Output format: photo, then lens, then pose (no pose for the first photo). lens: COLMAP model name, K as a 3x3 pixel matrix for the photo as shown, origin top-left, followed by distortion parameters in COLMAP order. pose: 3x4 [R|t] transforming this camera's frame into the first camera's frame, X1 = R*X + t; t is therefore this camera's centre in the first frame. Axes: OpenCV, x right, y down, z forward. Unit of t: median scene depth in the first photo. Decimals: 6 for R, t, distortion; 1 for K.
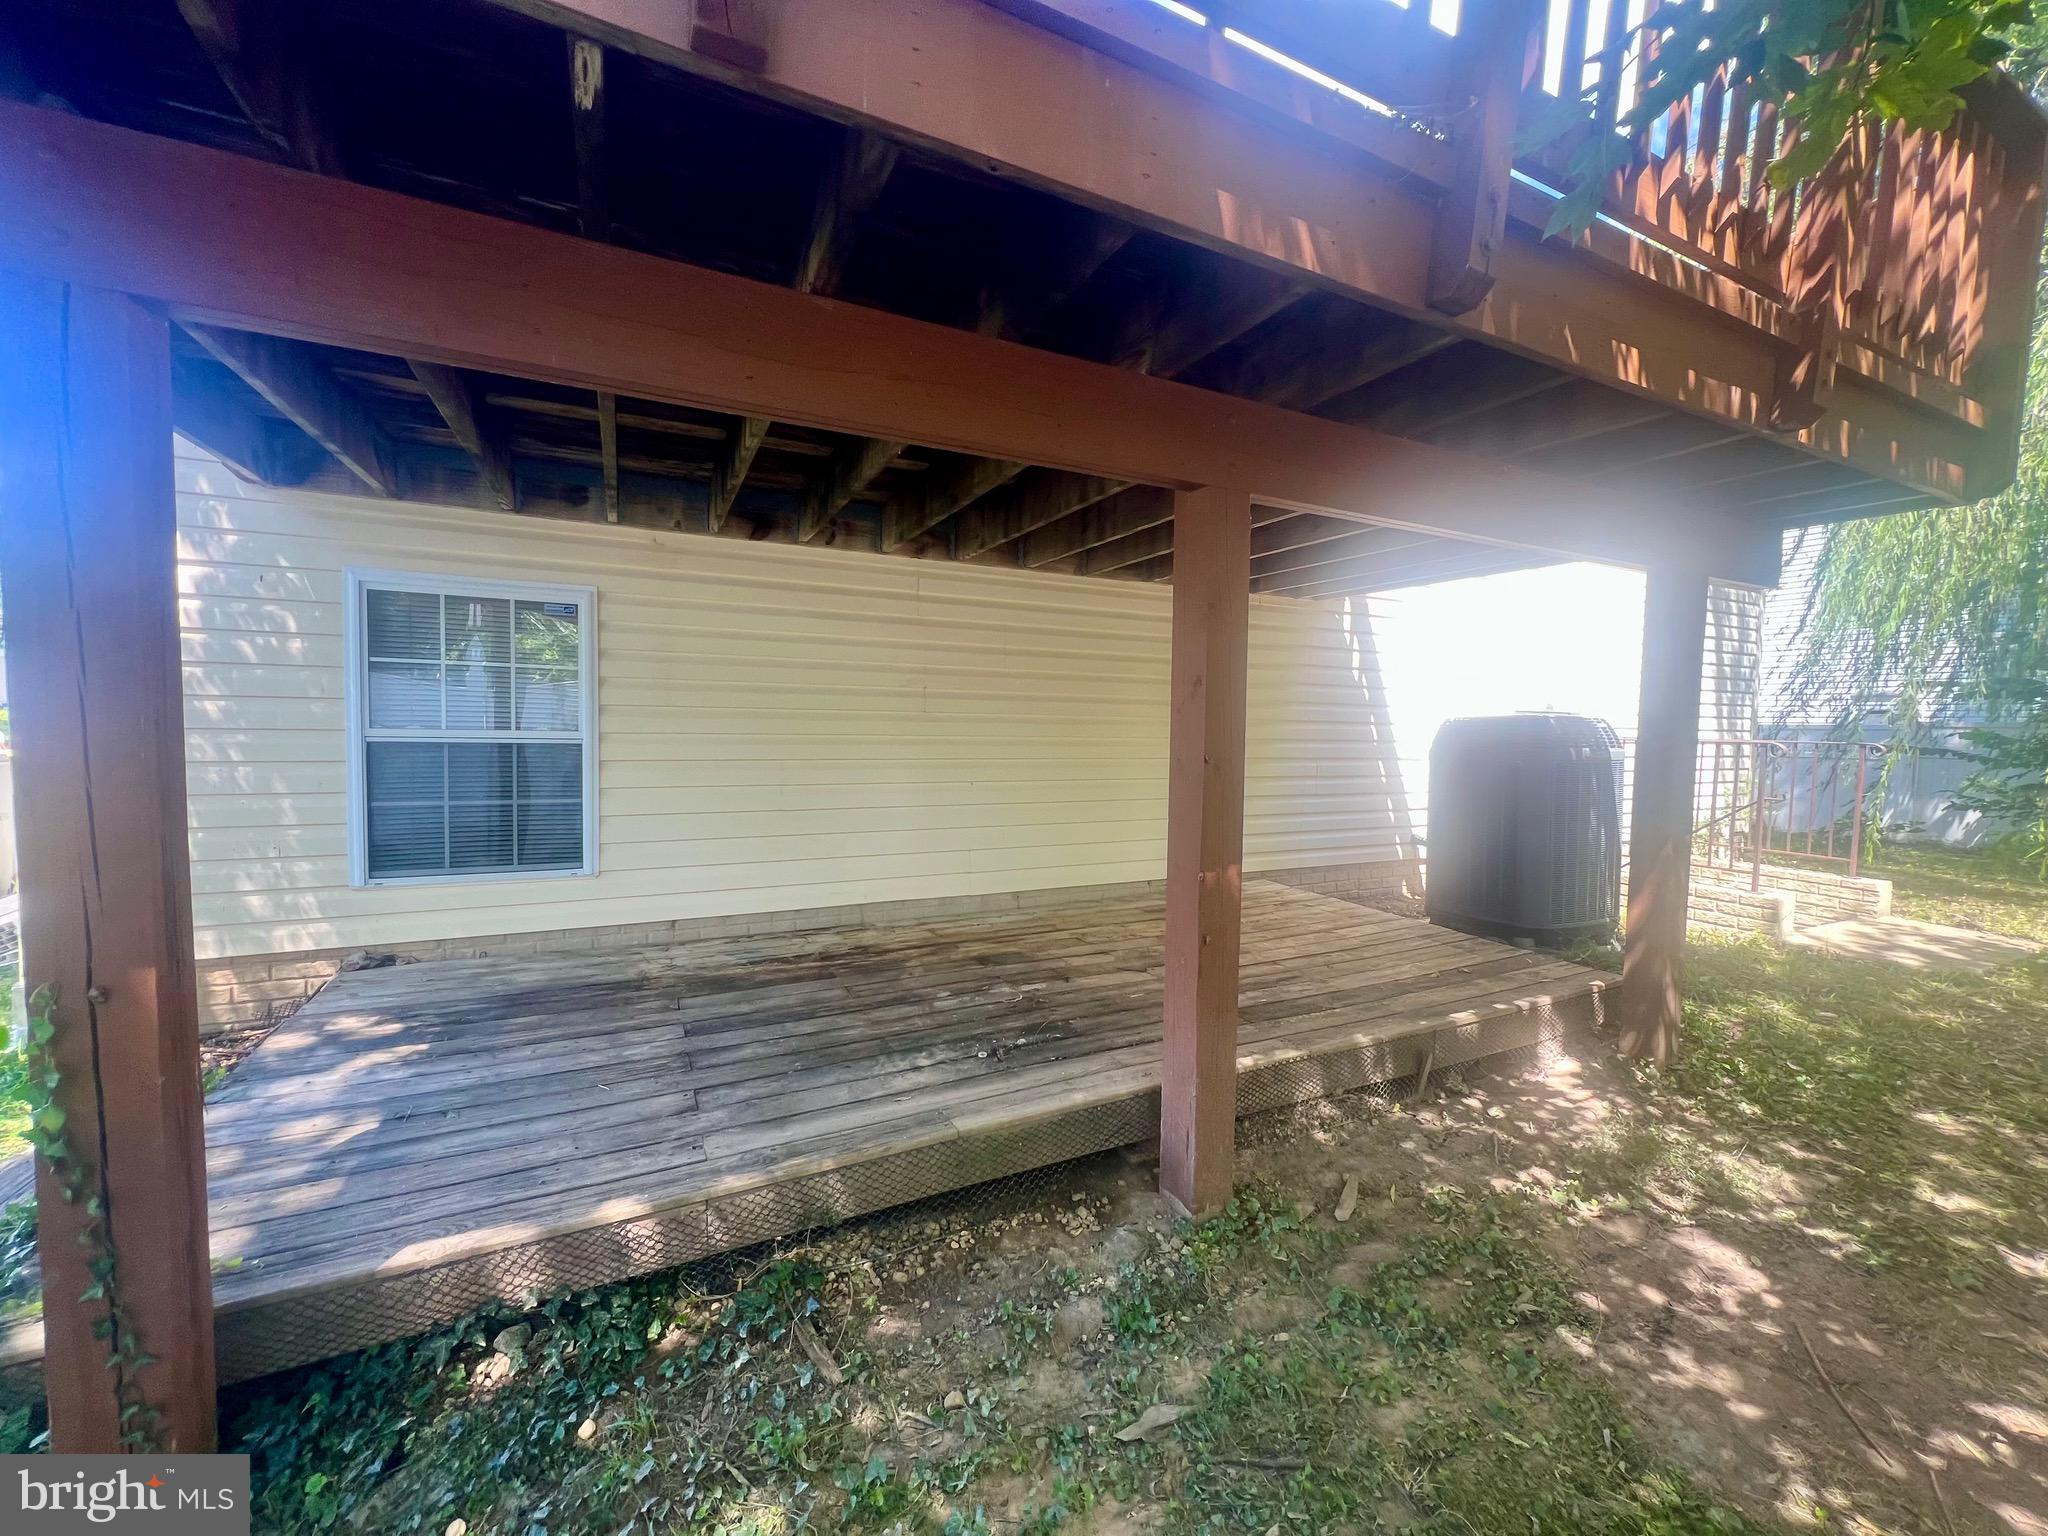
lens RADIAL K [[817.6, 0, 1026.6], [0, 817.6, 769.0], [0, 0, 1]] dist [-0.001621, 0.000367]
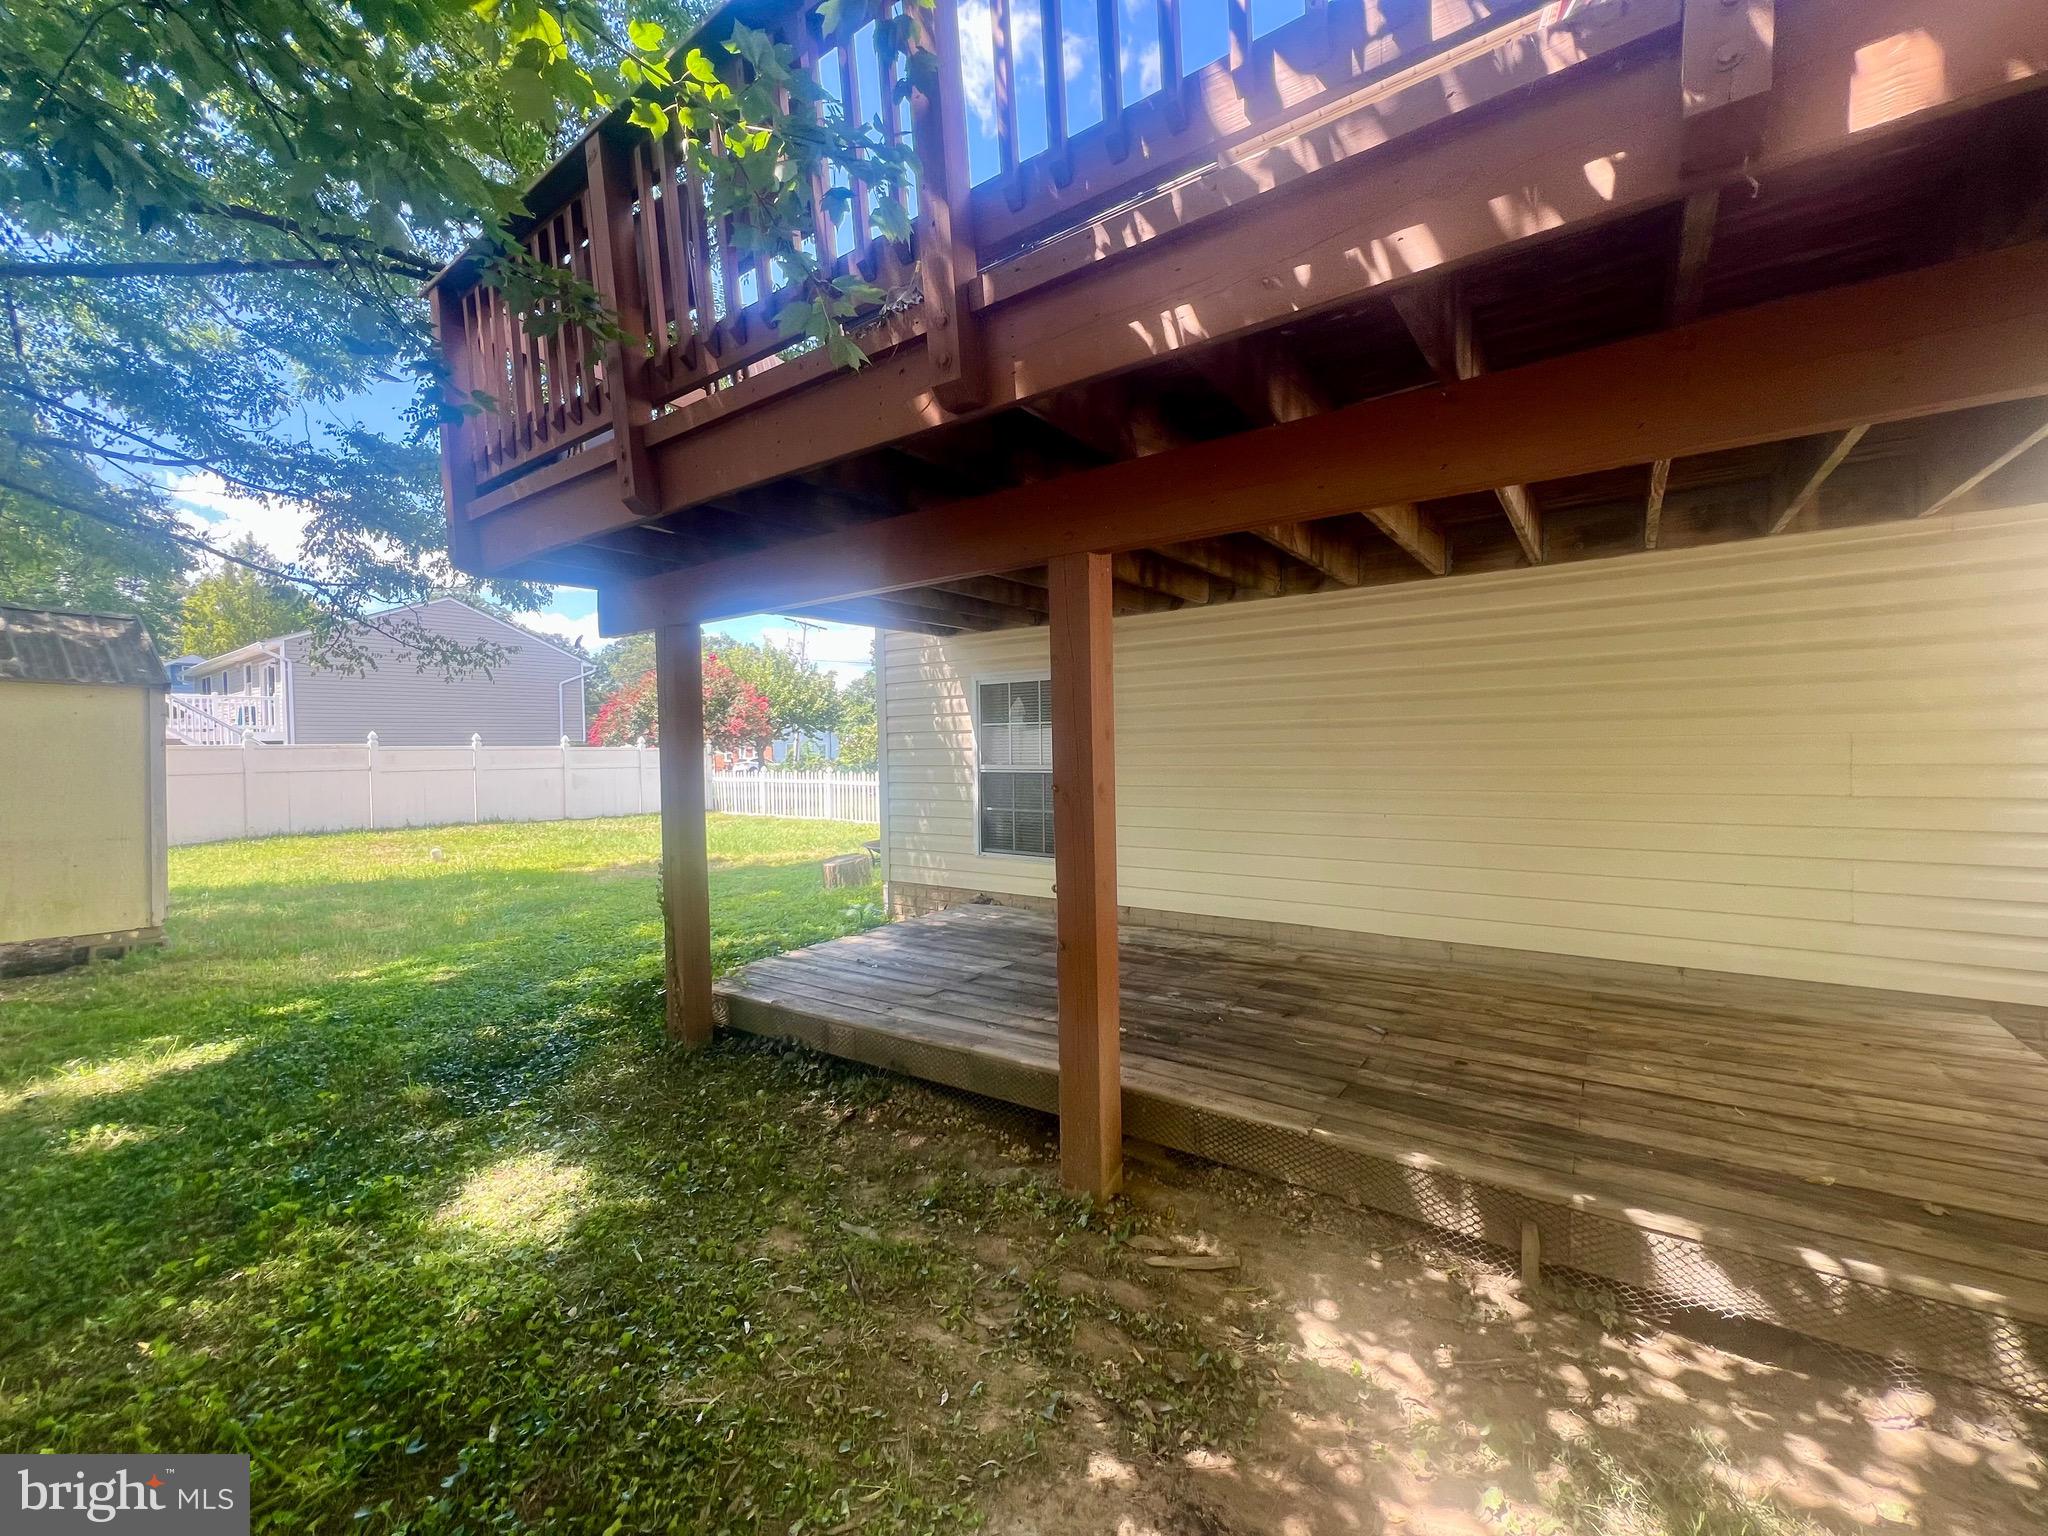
lens RADIAL K [[817.6, 0, 1024.4], [0, 817.6, 768.8], [0, 0, 1]] dist [-0.001621, 0.000367]
pose [[0.480353, -0.004610, -0.877063, 0.745276], [-0.026108, 0.999468, -0.019553, -0.009019], [0.876687, 0.032290, 0.479977, 0.243288]]
